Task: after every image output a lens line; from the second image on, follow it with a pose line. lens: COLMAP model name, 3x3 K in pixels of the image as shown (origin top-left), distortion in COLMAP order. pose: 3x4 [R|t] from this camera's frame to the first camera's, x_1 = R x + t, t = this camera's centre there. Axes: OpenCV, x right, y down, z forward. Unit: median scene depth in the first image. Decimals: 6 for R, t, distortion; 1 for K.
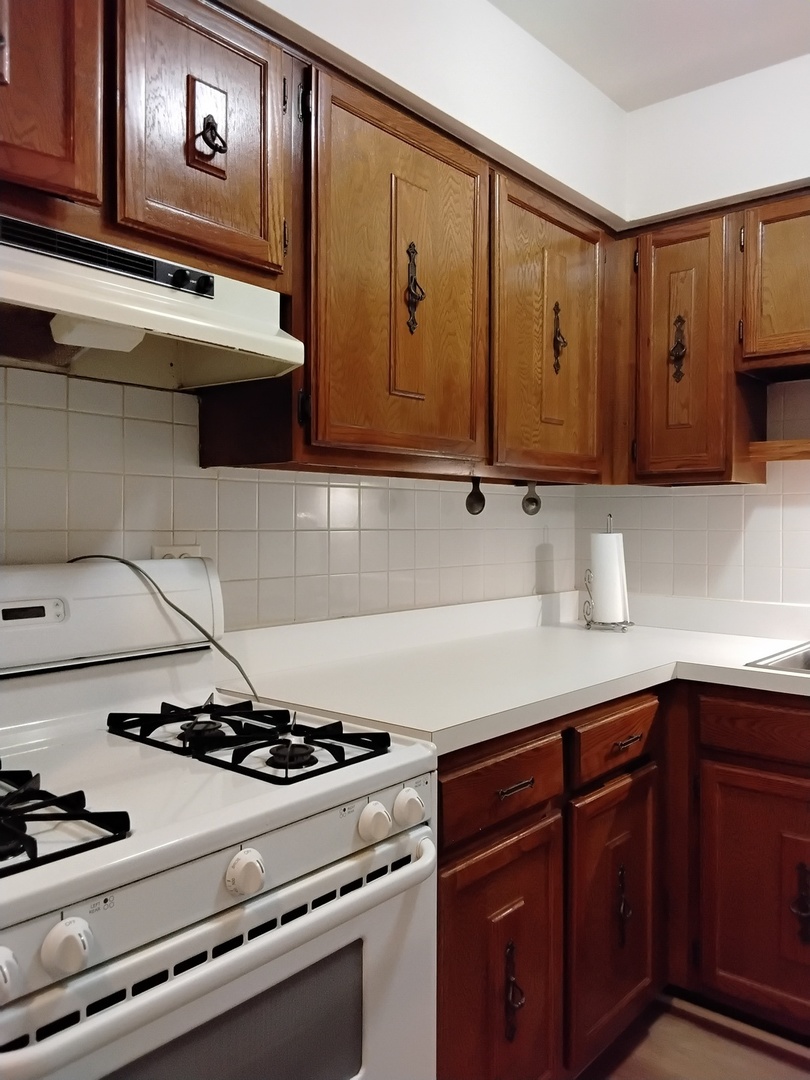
lens RADIAL K [[837.5, 0, 405.0], [0, 837.5, 540.0], [0, 0, 1]] dist [0.090751, -0.110639]
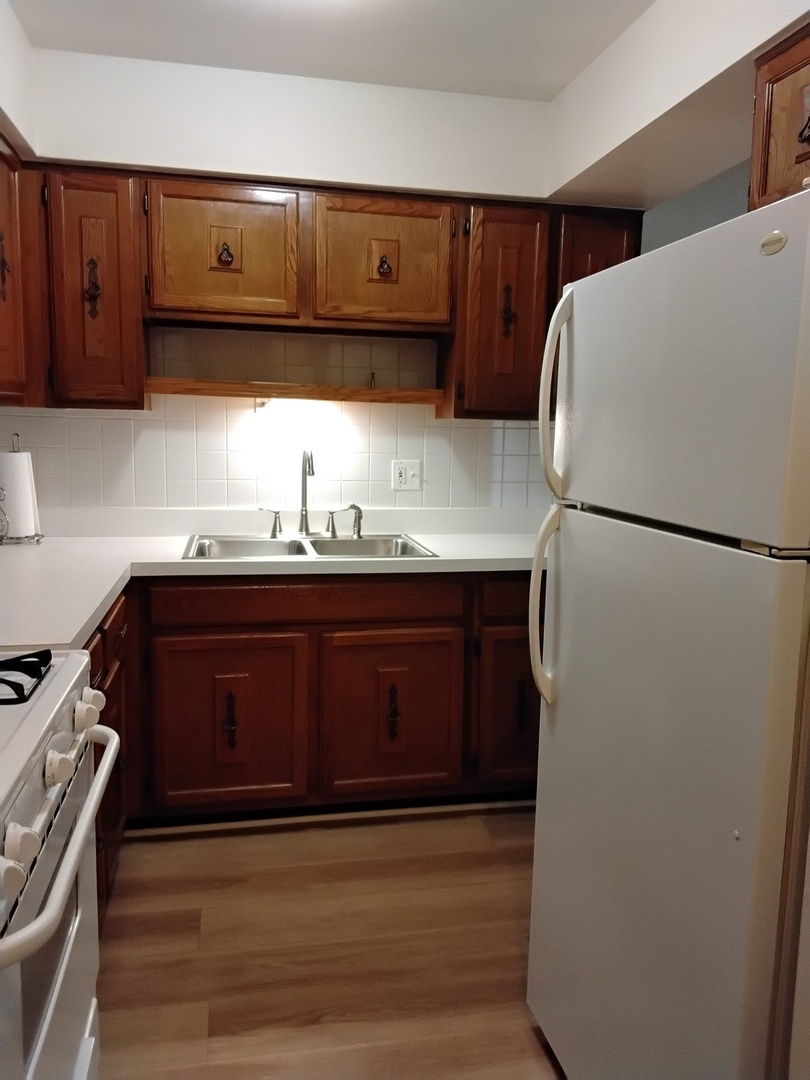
lens RADIAL K [[837.5, 0, 405.0], [0, 837.5, 540.0], [0, 0, 1]] dist [0.090751, -0.110639]
pose [[0.603950, -0.098784, 0.790877, -0.351300], [0.000552, 0.992341, 0.123525, -0.033445], [-0.797022, -0.074166, 0.599379, -0.032009]]
